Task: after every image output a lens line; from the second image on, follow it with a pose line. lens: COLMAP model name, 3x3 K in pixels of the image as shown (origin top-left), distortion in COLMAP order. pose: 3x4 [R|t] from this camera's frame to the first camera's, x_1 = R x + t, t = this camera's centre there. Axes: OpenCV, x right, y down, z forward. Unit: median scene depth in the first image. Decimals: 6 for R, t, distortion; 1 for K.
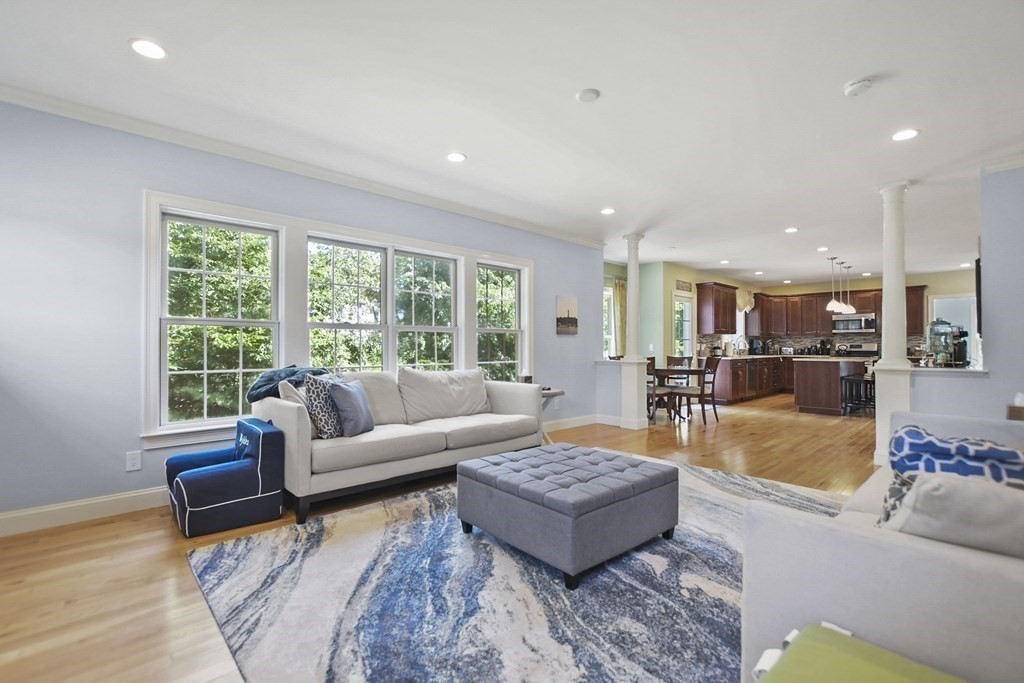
lens RADIAL K [[454.4, 0, 502.5], [0, 454.4, 343.2], [0, 0, 1]] dist [-0.010704, 0.000427]
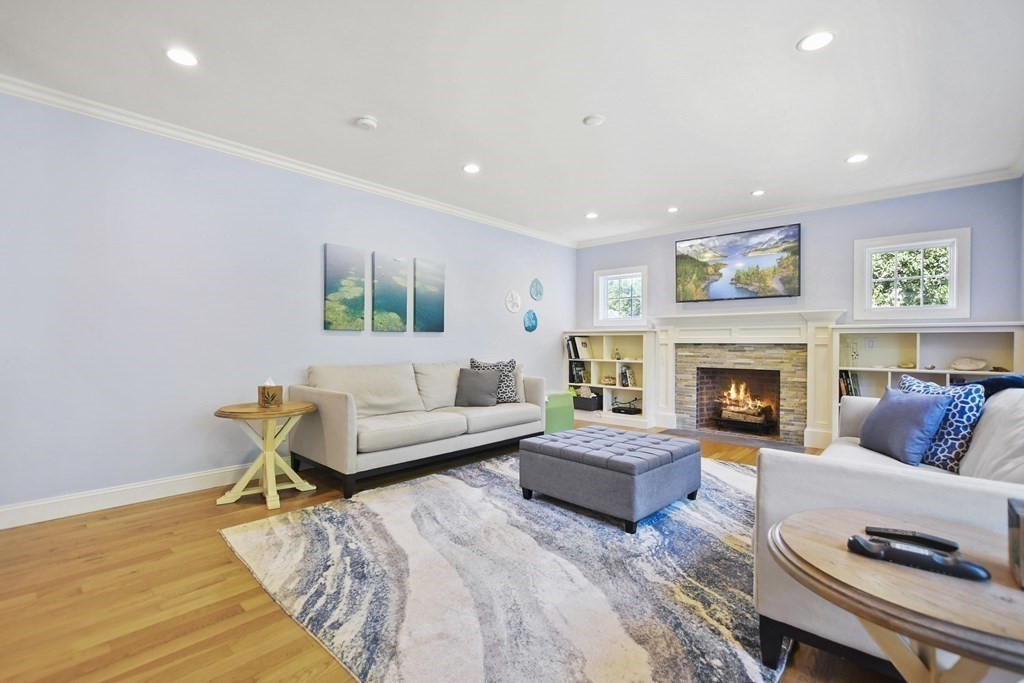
lens RADIAL K [[454.4, 0, 502.5], [0, 454.4, 343.2], [0, 0, 1]] dist [-0.010704, 0.000427]
pose [[-0.997386, -0.004618, -0.072108, 0.215529], [-0.004182, 0.999972, -0.006193, 0.006667], [0.072134, -0.005875, -0.997378, 0.917050]]
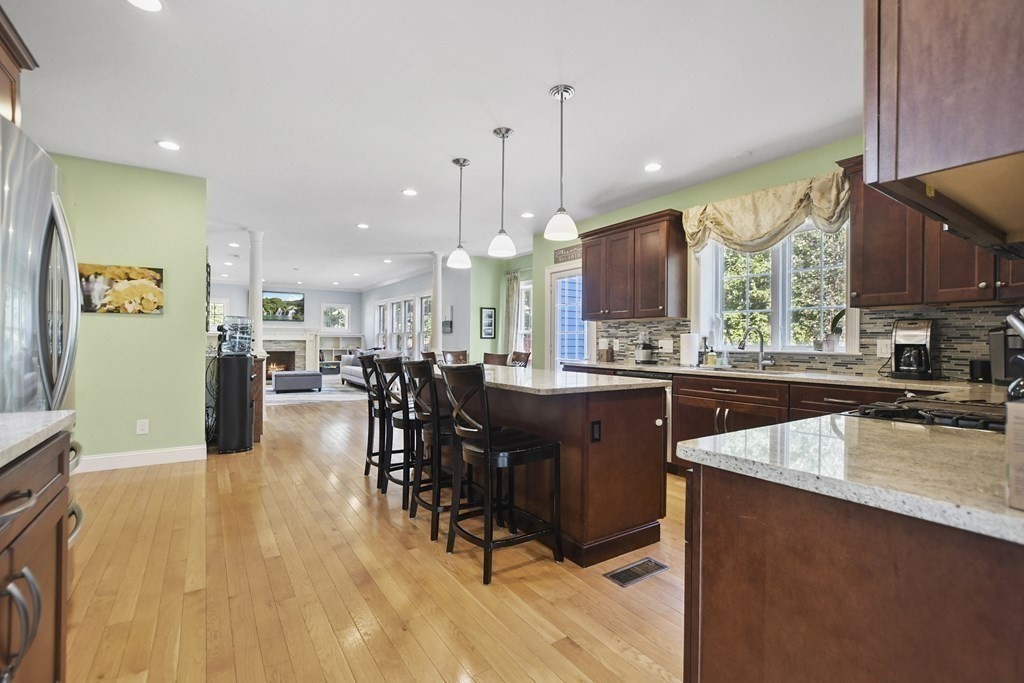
lens RADIAL K [[454.4, 0, 502.5], [0, 454.4, 343.2], [0, 0, 1]] dist [-0.010704, 0.000427]
pose [[-0.169112, 0.002948, -0.985592, 1.478728], [0.000264, 0.999996, 0.002946, 0.007760], [0.985597, 0.000237, -0.169112, 1.381393]]
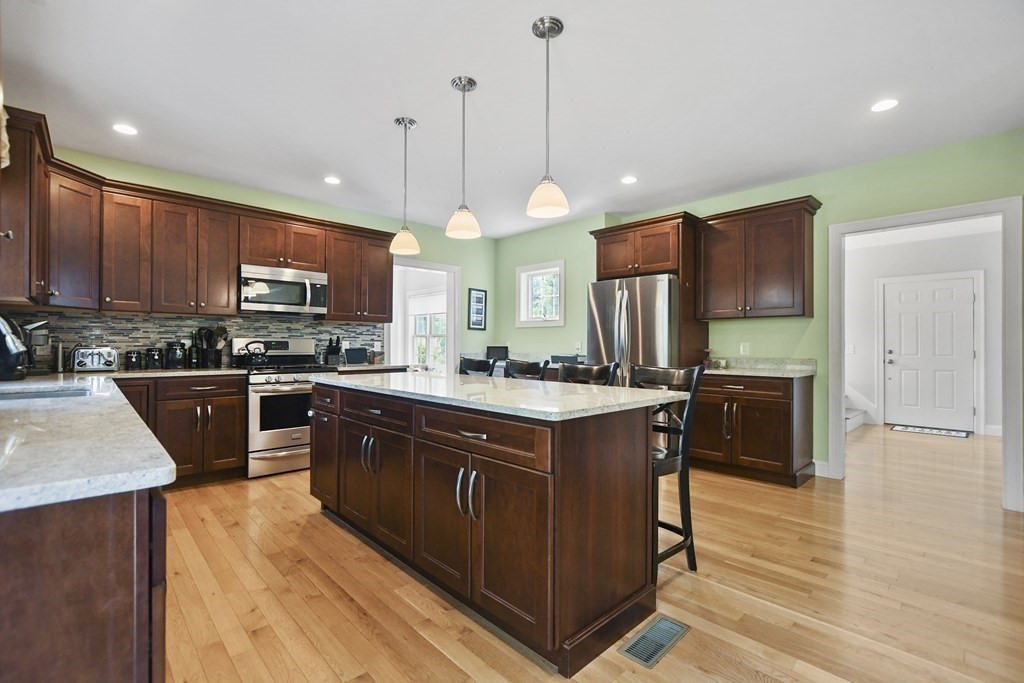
lens RADIAL K [[454.4, 0, 502.5], [0, 454.4, 343.2], [0, 0, 1]] dist [-0.010704, 0.000427]
pose [[0.000735, 0.006484, 0.999979, 0.556696], [-0.013065, 0.999894, -0.006474, 0.008548], [-0.999914, -0.013060, 0.000820, 1.257213]]
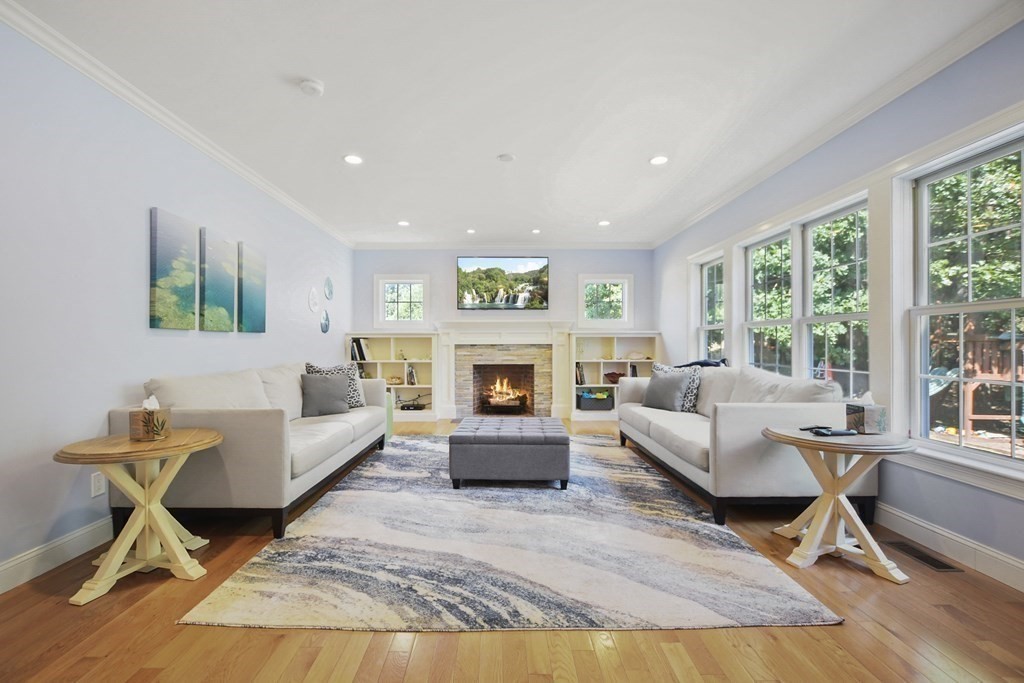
lens RADIAL K [[454.4, 0, 502.5], [0, 454.4, 343.2], [0, 0, 1]] dist [-0.010704, 0.000427]
pose [[-0.677360, -0.000798, -0.735651, 0.516993], [0.007473, 0.999940, -0.007965, 0.006035], [0.735614, -0.010893, -0.677314, 0.826362]]
